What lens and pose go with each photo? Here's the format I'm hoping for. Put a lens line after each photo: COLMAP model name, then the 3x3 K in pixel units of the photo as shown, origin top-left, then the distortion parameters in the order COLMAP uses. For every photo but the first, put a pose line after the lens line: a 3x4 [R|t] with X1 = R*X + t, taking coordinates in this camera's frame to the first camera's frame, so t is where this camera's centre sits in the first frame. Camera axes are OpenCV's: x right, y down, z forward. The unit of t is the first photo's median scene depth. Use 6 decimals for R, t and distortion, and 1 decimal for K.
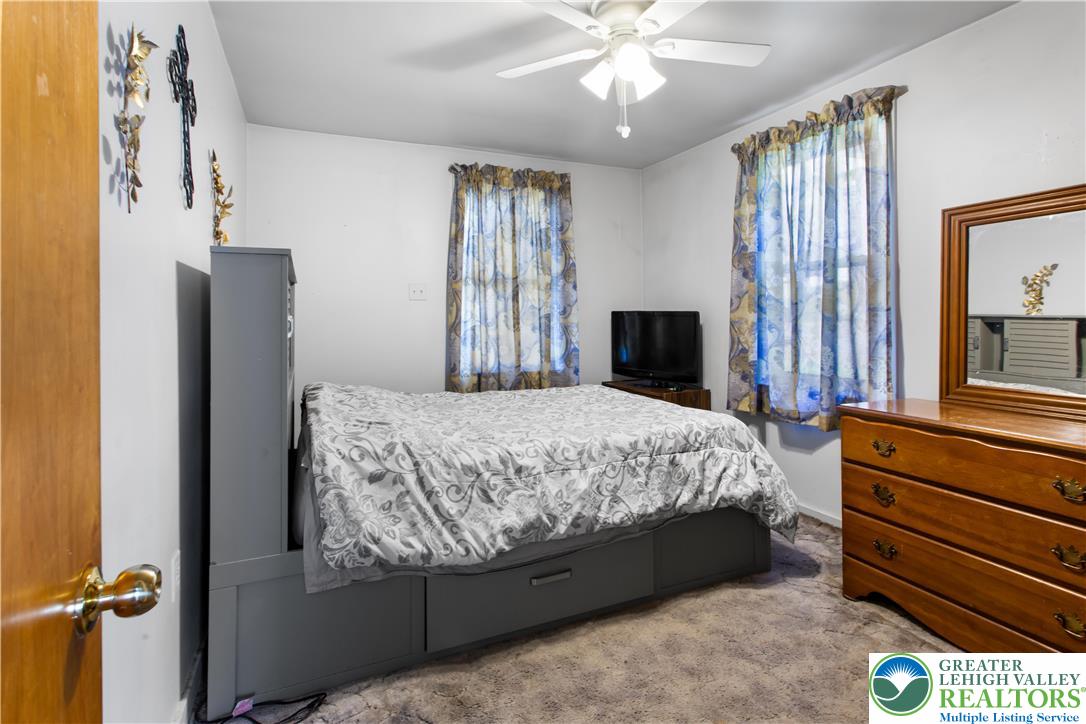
lens RADIAL K [[545.7, 0, 537.2], [0, 545.7, 324.9], [0, 0, 1]] dist [0.001353, 0.005566]
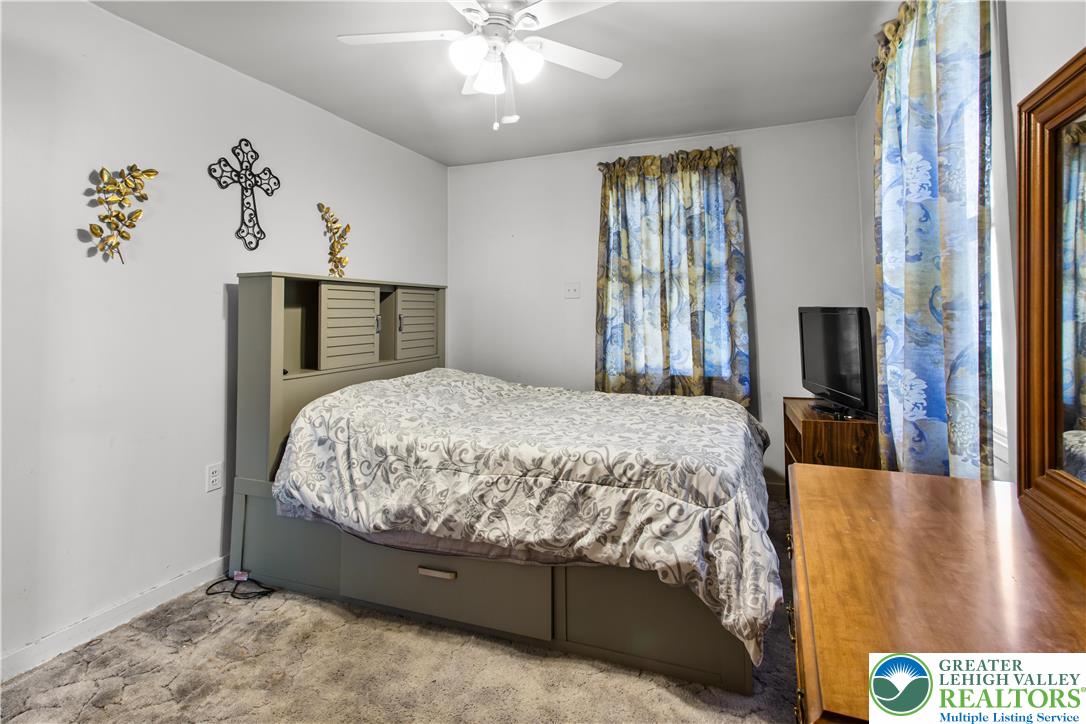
lens RADIAL K [[545.7, 0, 549.8], [0, 545.7, 299.0], [0, 0, 1]] dist [0.001353, 0.005566]
pose [[0.703932, -0.018146, -0.710035, 0.845749], [-0.006805, 0.999455, -0.032289, -0.017854], [0.710235, 0.027561, 0.703425, 0.385784]]
